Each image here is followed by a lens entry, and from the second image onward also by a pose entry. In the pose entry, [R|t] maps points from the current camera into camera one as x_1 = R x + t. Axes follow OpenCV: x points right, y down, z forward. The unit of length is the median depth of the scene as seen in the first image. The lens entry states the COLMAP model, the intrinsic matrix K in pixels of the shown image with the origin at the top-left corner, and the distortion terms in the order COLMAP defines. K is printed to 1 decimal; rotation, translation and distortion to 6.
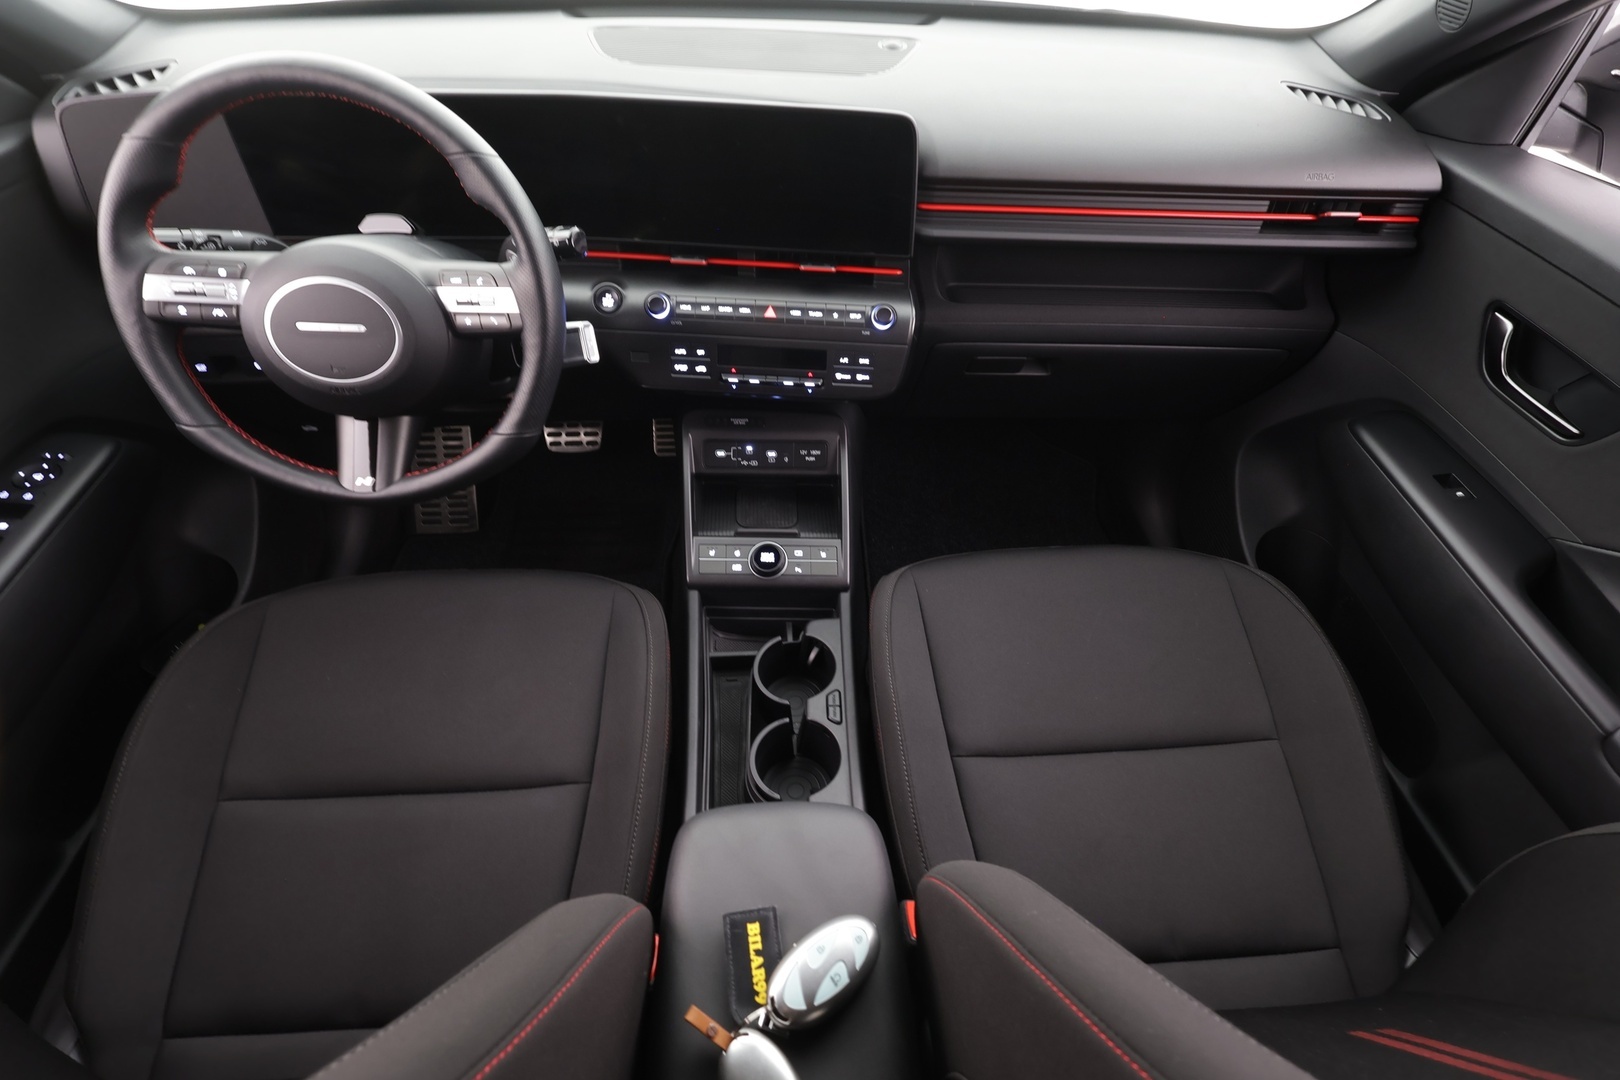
lens RADIAL K [[745.6, 0, 801.3], [0, 745.6, 543.7], [0, 0, 1]] dist [-0.005261, 0.000674]
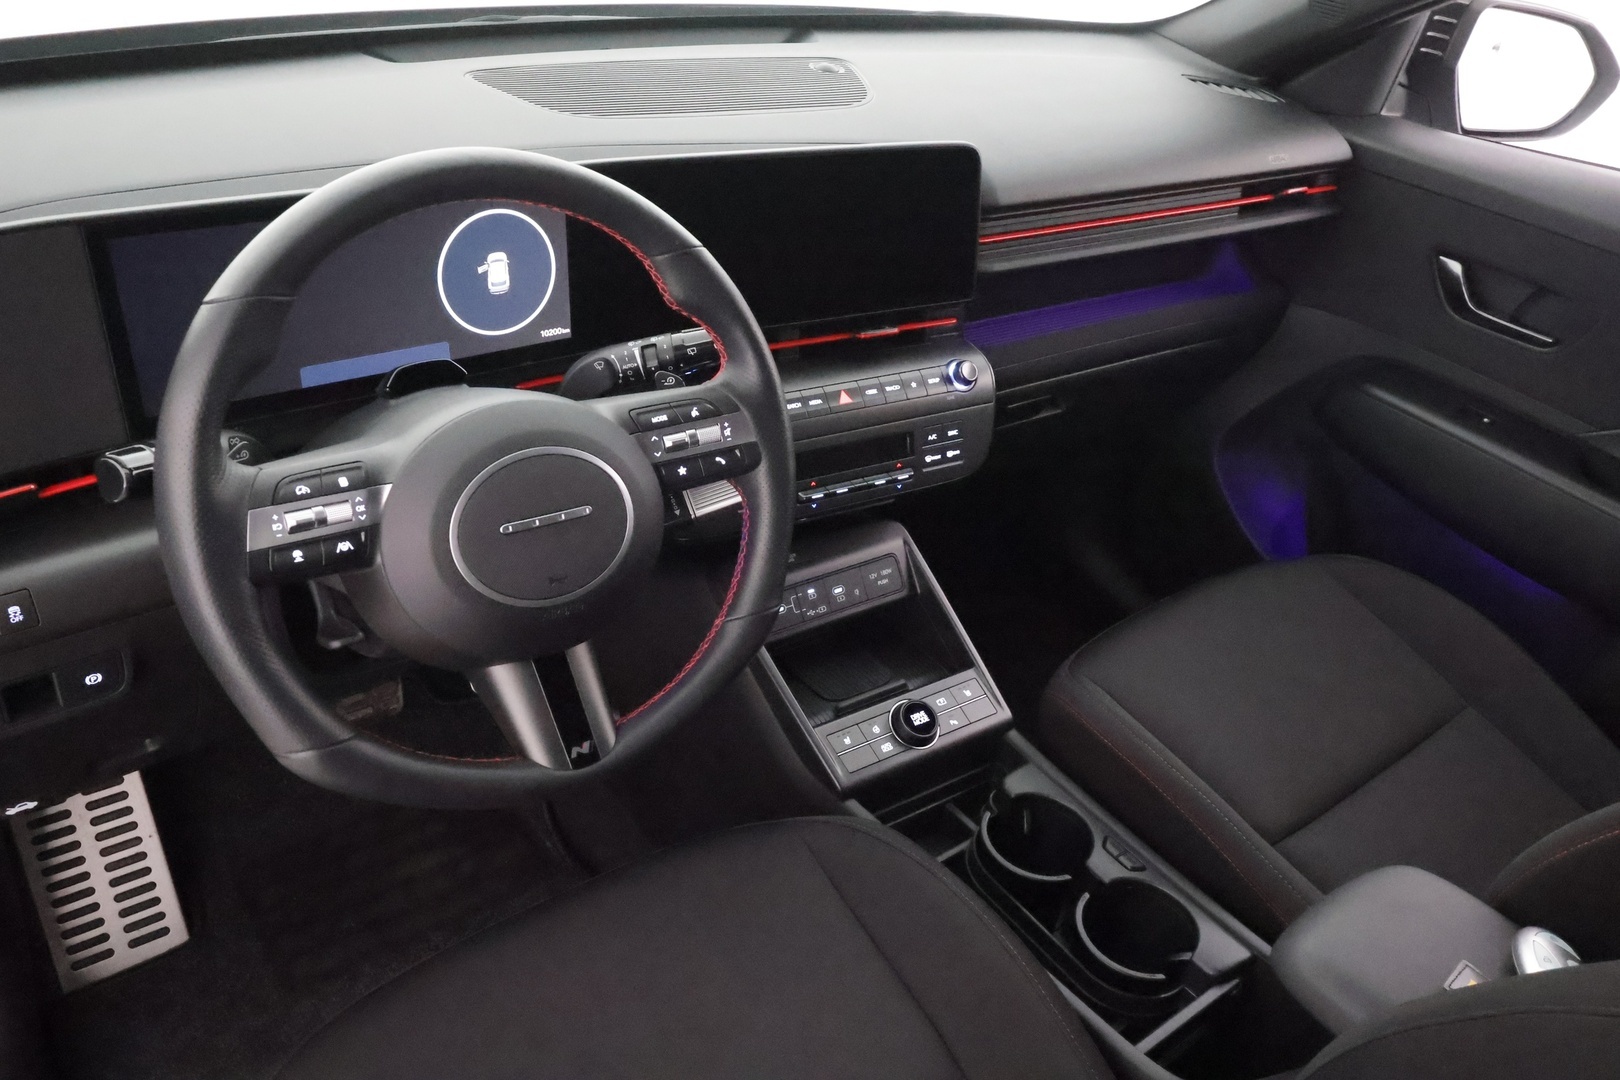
lens RADIAL K [[1273.1, 0, 811.9], [0, 1273.1, 547.1], [0, 0, 1]] dist [-0.011705, -0.014558]
pose [[0.824367, -0.258529, 0.503570, -0.754603], [0.351675, 0.931006, -0.097735, -0.055425], [-0.443559, 0.257662, 0.858409, -0.051619]]
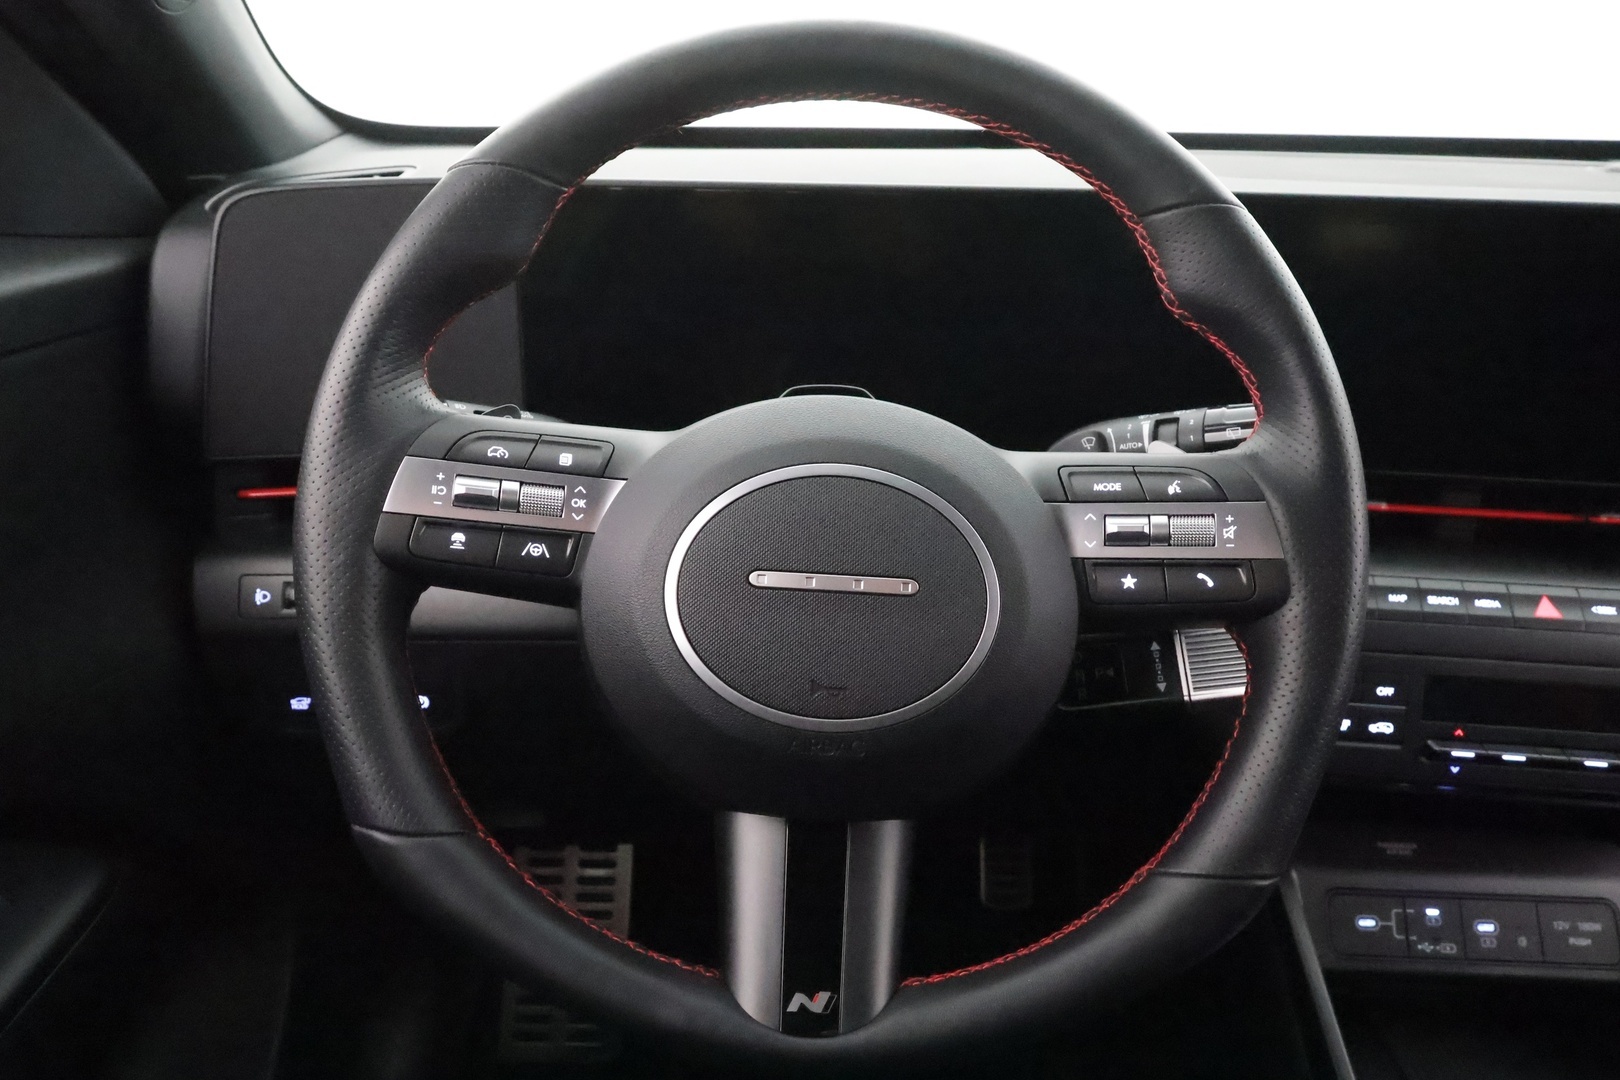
lens RADIAL K [[1090.9, 0, 804.0], [0, 1090.9, 543.4], [0, 0, 1]] dist [0.014166, -0.011508]
pose [[0.998289, 0.009457, -0.057698, -0.457490], [-0.032508, 0.910022, -0.413284, -0.053723], [0.048598, 0.414452, 0.908772, 0.349202]]
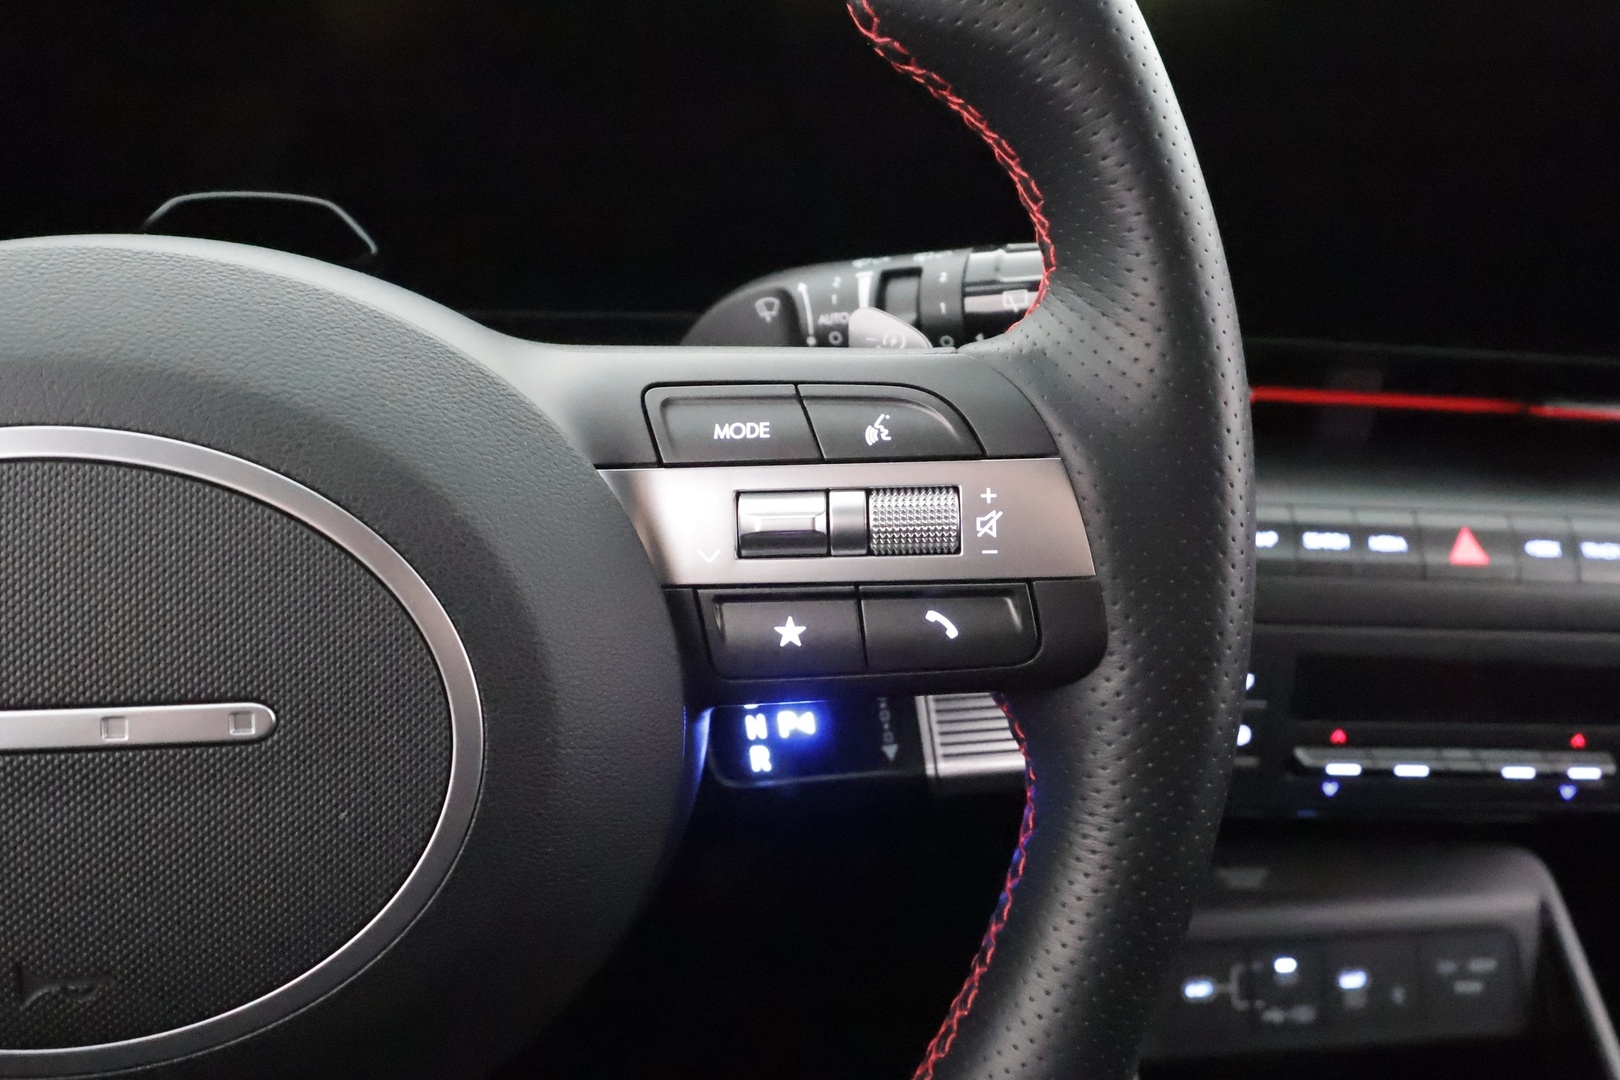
lens RADIAL K [[1273.1, 0, 768.9], [0, 1273.1, 590.9], [0, 0, 1]] dist [-0.011705, -0.014558]
pose [[0.994790, -0.029932, 0.097448, -0.377029], [0.054688, 0.963421, -0.262354, -0.172600], [-0.086030, 0.266316, 0.960039, 0.529494]]
